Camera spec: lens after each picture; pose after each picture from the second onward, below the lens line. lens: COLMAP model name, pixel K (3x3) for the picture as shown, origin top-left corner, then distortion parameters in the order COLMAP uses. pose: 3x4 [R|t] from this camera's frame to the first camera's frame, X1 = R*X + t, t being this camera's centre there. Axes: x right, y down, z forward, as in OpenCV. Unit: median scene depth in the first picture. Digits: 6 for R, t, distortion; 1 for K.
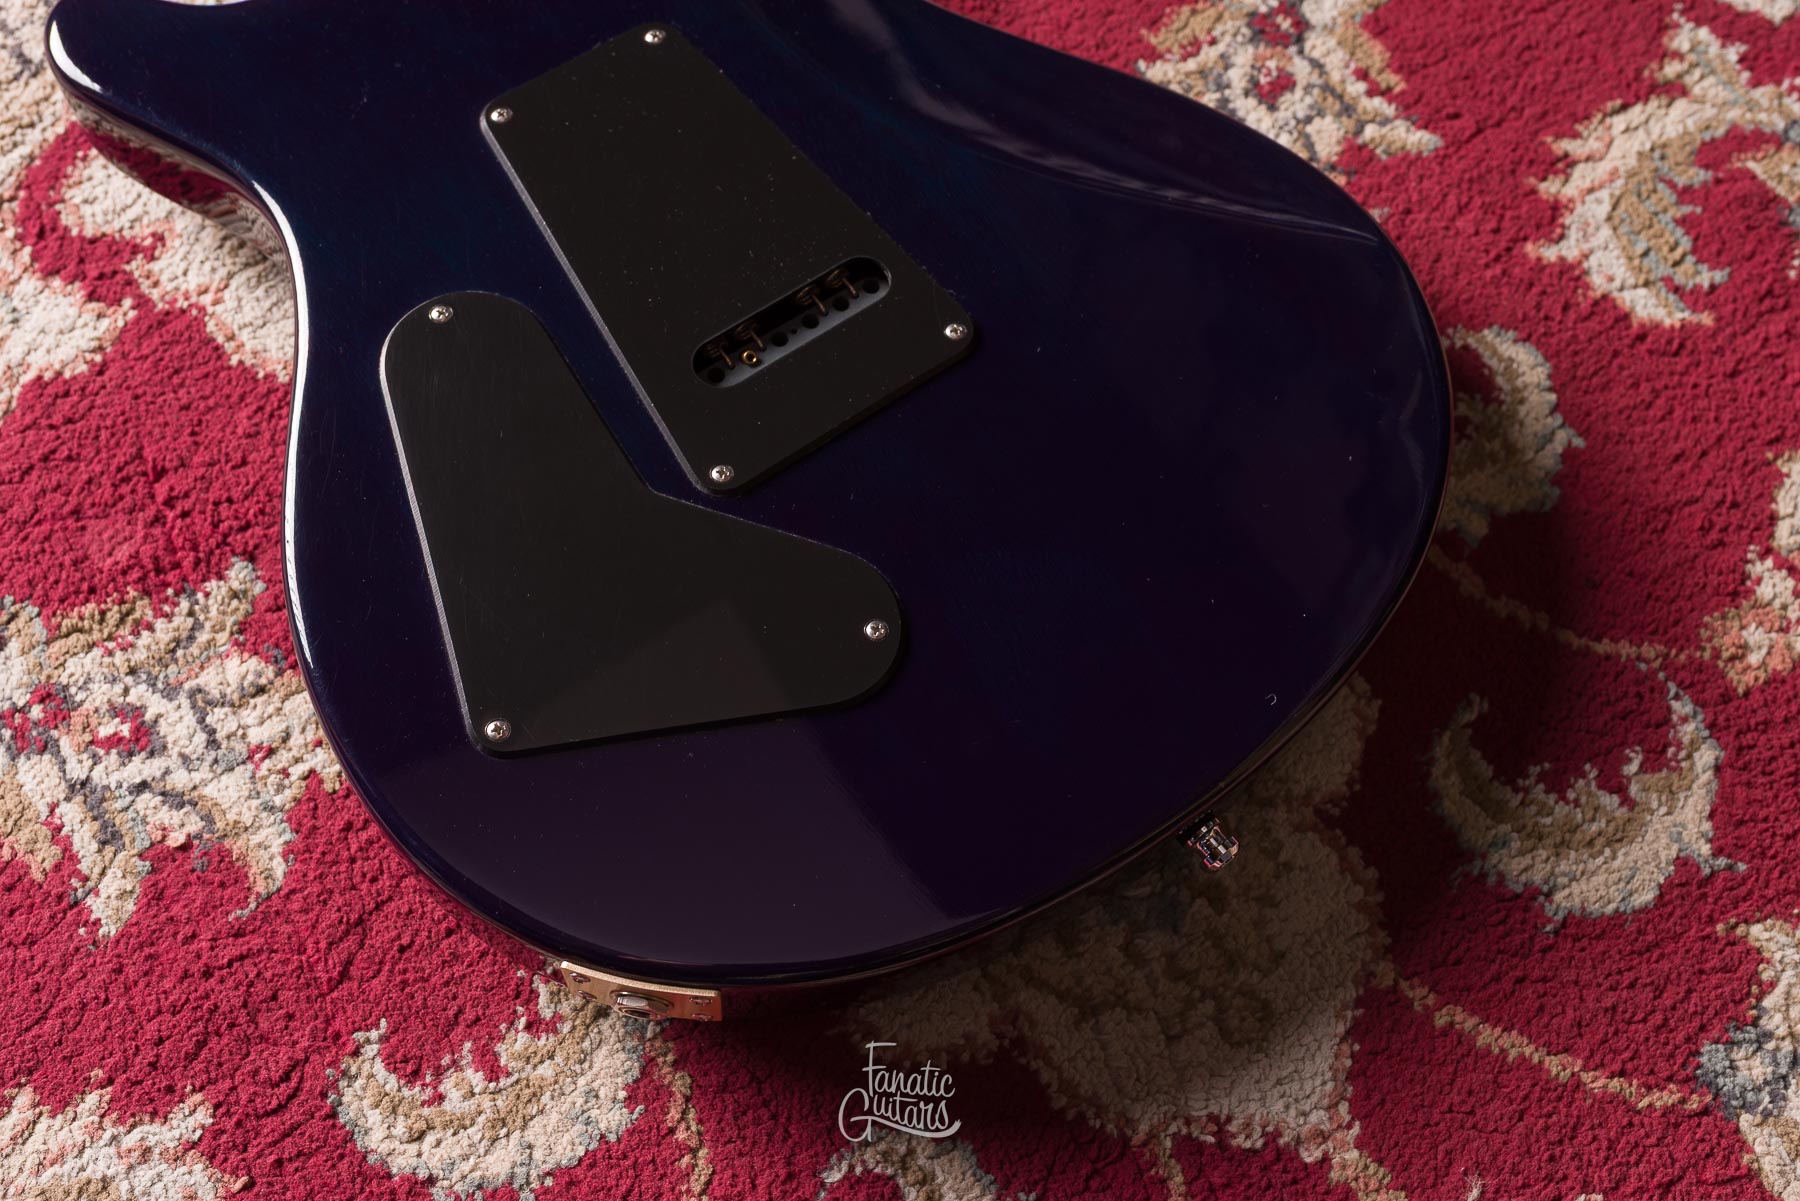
lens RADIAL K [[1798.9, 0, 908.5], [0, 1798.9, 605.3], [0, 0, 1]] dist [0.003314, 0.000000]
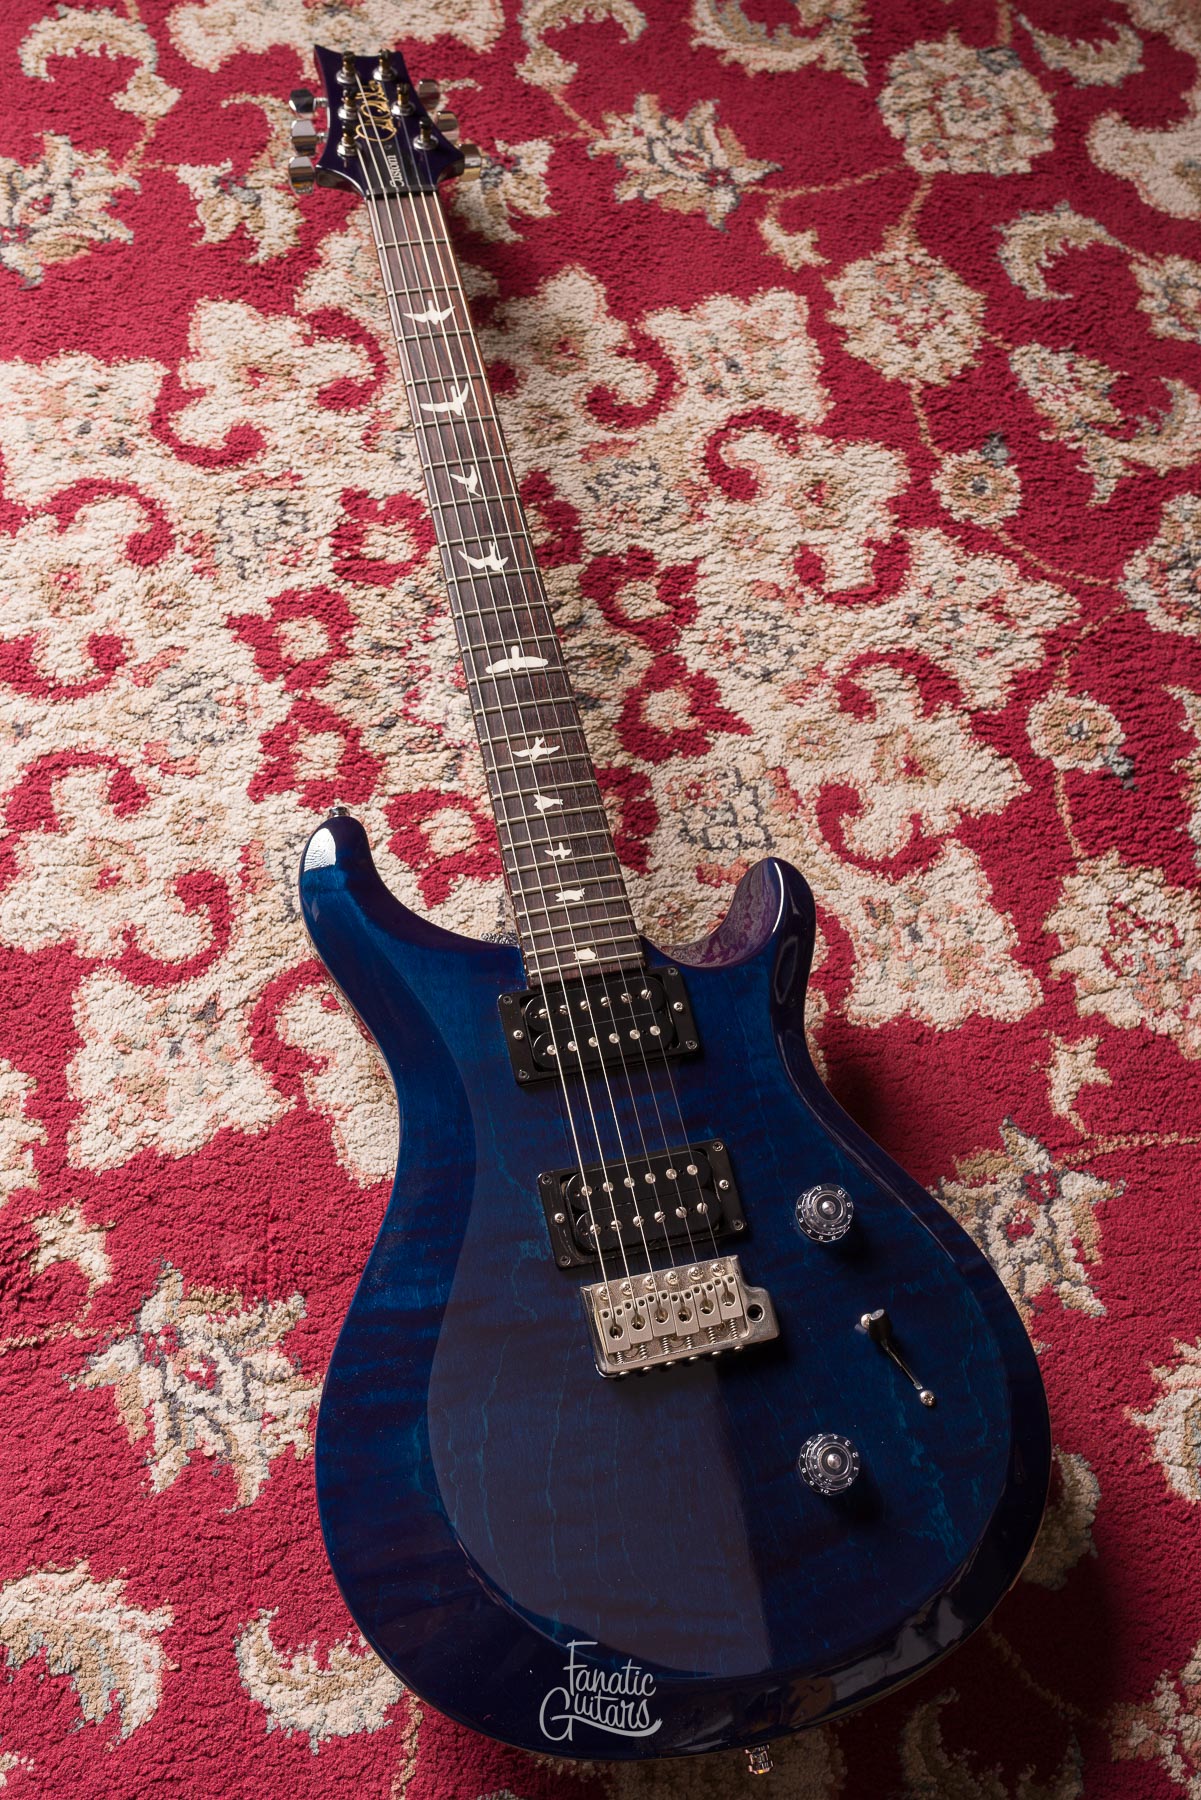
lens RADIAL K [[1919.3, 0, 575.4], [0, 1919.3, 872.2], [0, 0, 1]] dist [0.002736, 0.000000]
pose [[0.914255, 0.386979, -0.119938, -0.069938], [-0.389993, 0.920816, -0.001812, -0.475493], [0.109739, 0.048431, 0.992780, -0.758622]]
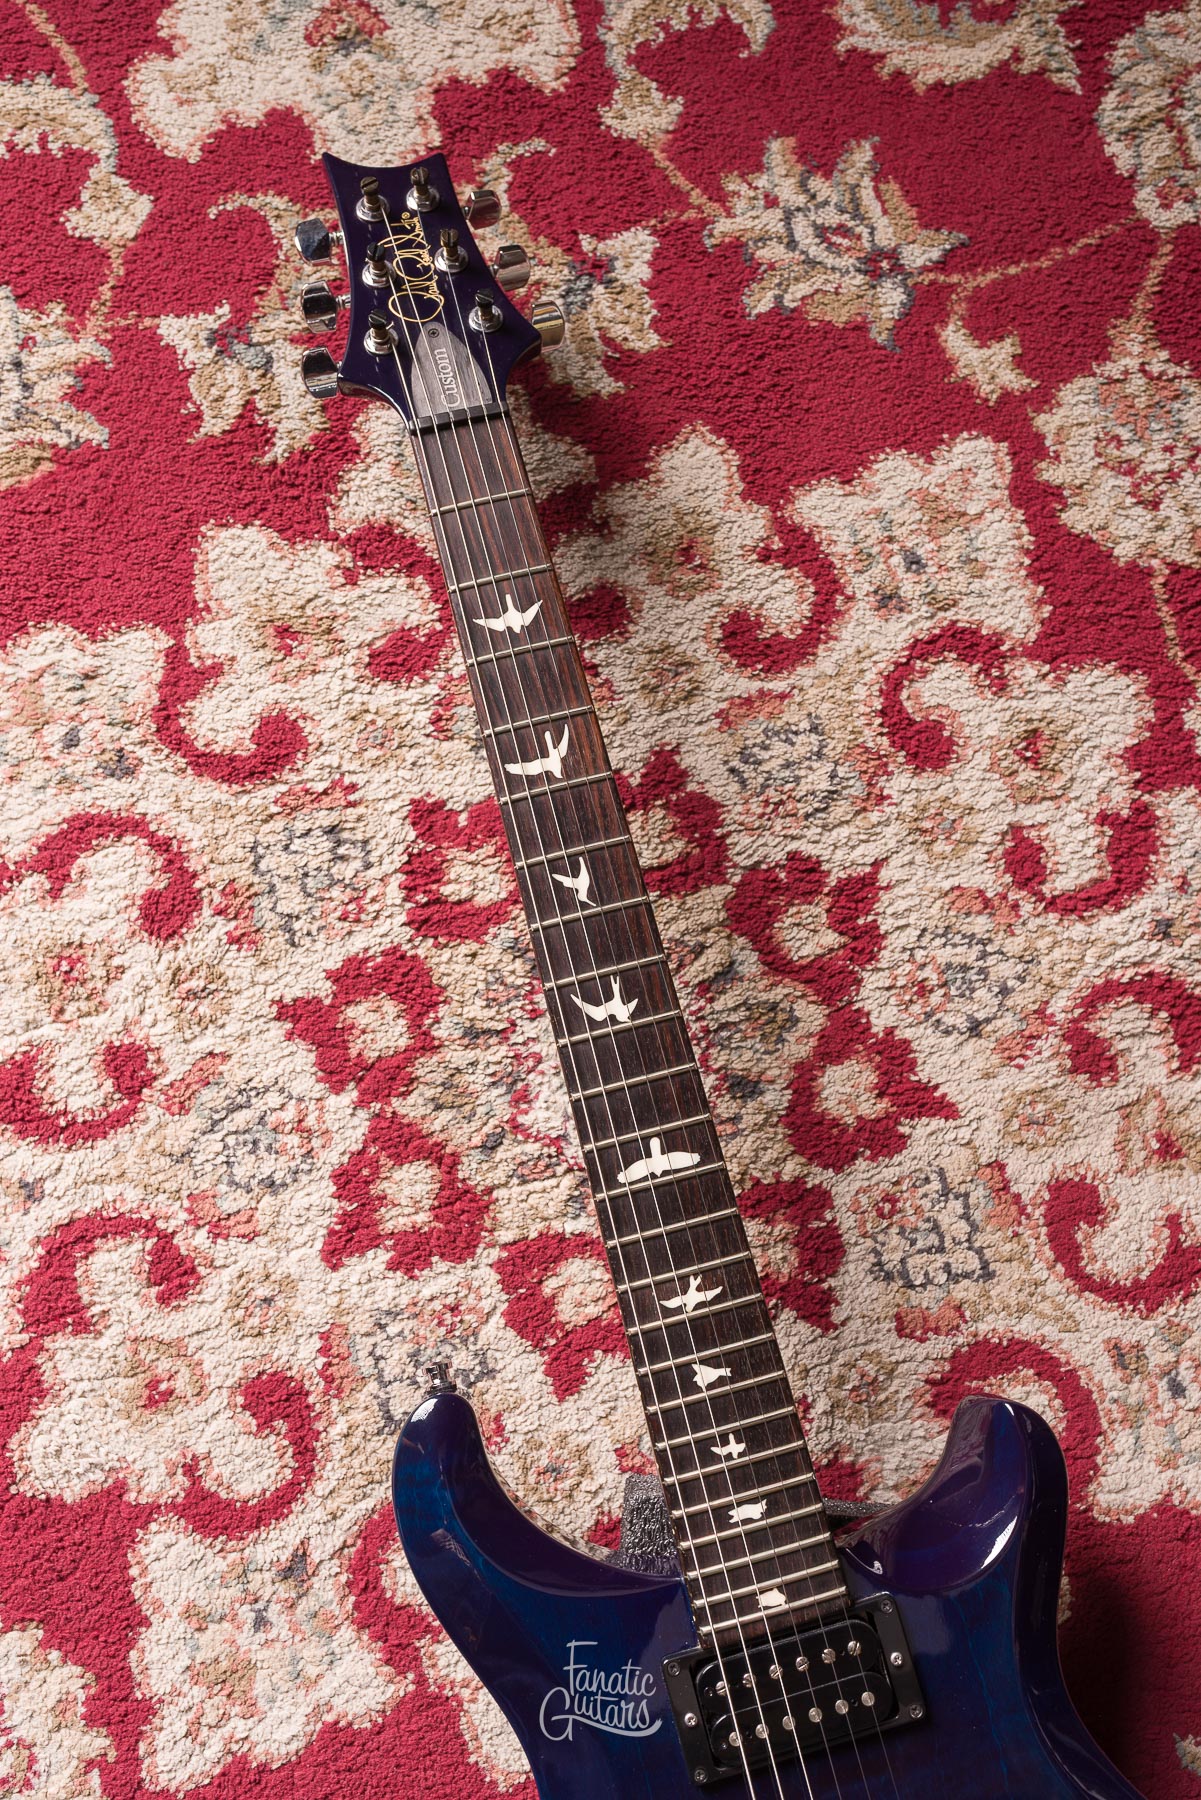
lens RADIAL K [[1798.9, 0, 601.3], [0, 1798.9, 893.5], [0, 0, 1]] dist [0.003314, 0.000000]
pose [[0.929510, 0.360458, -0.077983, -0.424562], [-0.335213, 0.913923, 0.228859, -1.096720], [0.153764, -0.186586, 0.970331, -0.174002]]
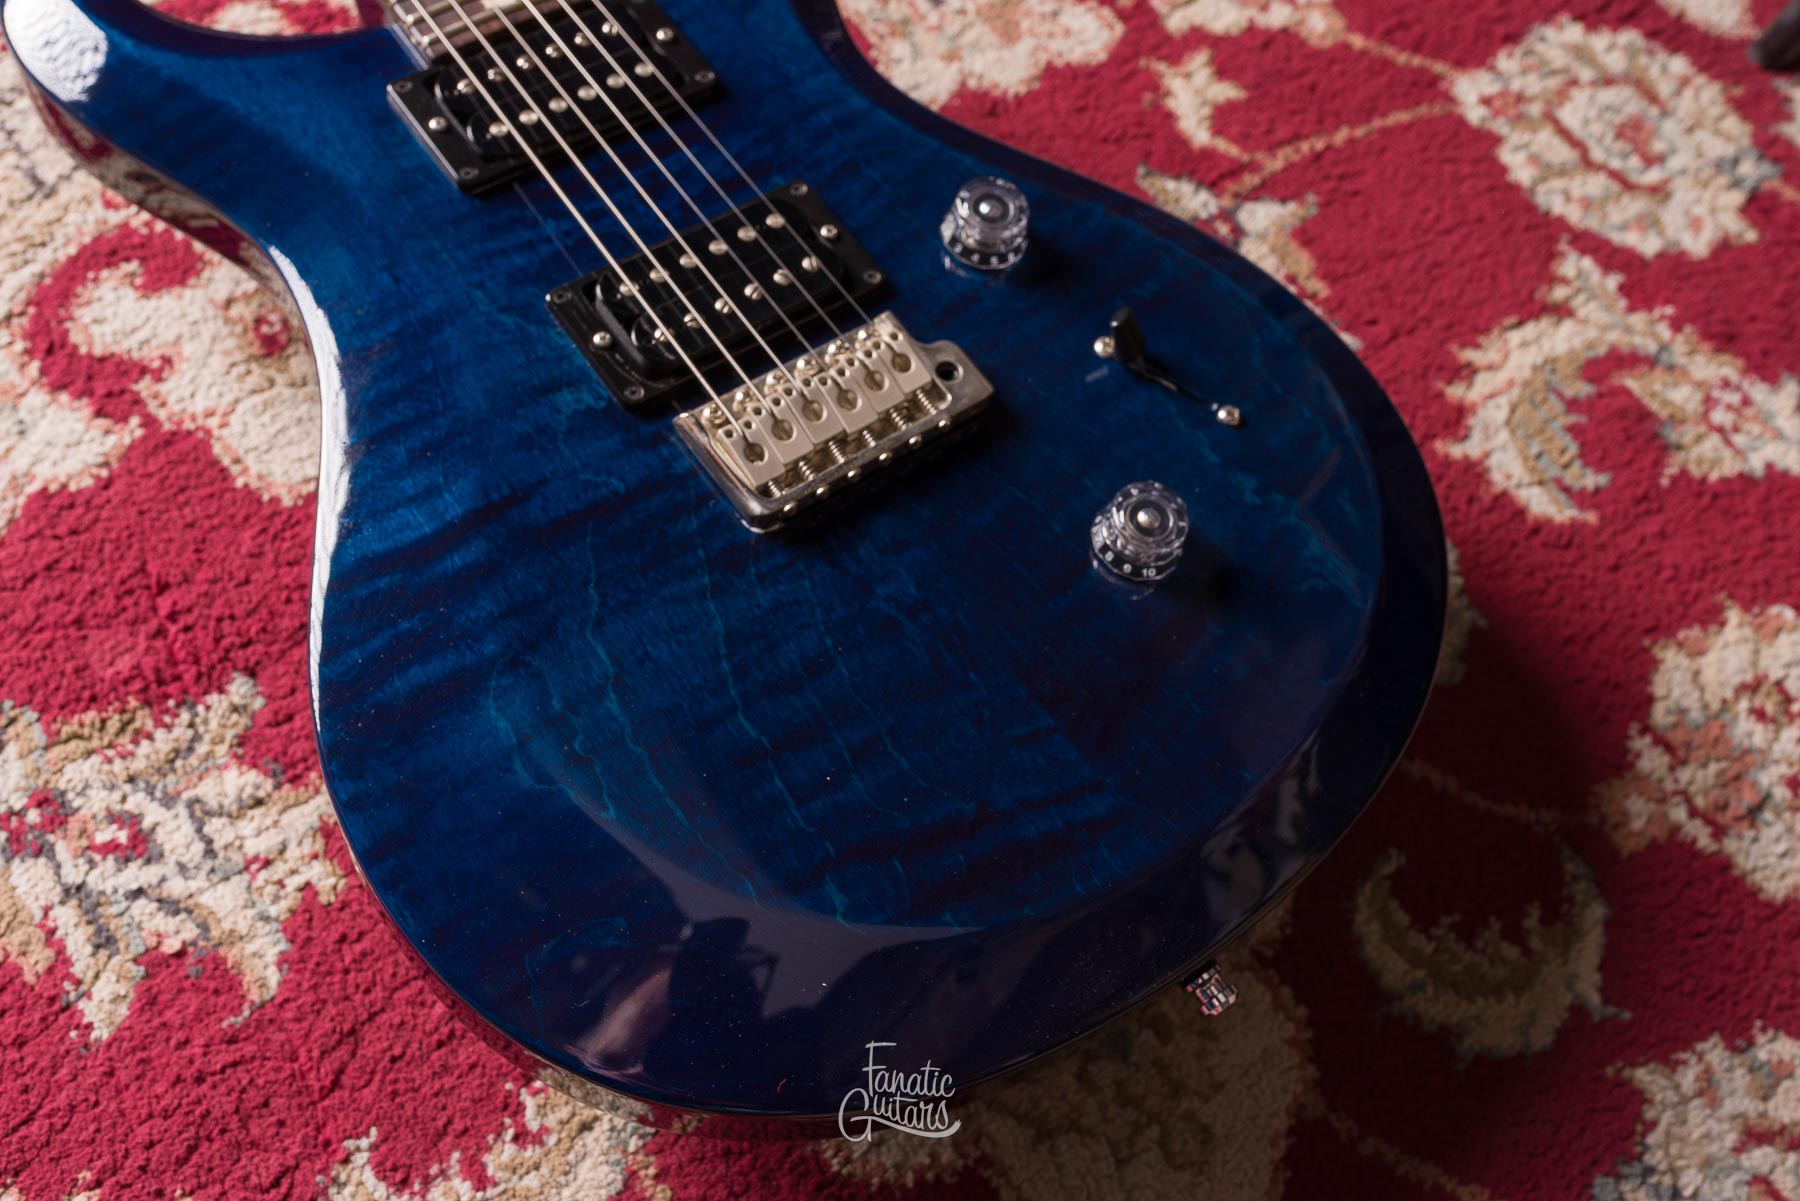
lens RADIAL K [[1798.9, 0, 910.4], [0, 1798.9, 605.7], [0, 0, 1]] dist [0.003314, 0.000000]
pose [[0.994235, 0.049013, 0.095370, -0.087059], [-0.042014, 0.996368, -0.074067, -0.004465], [-0.098653, 0.069633, 0.992683, -0.067623]]
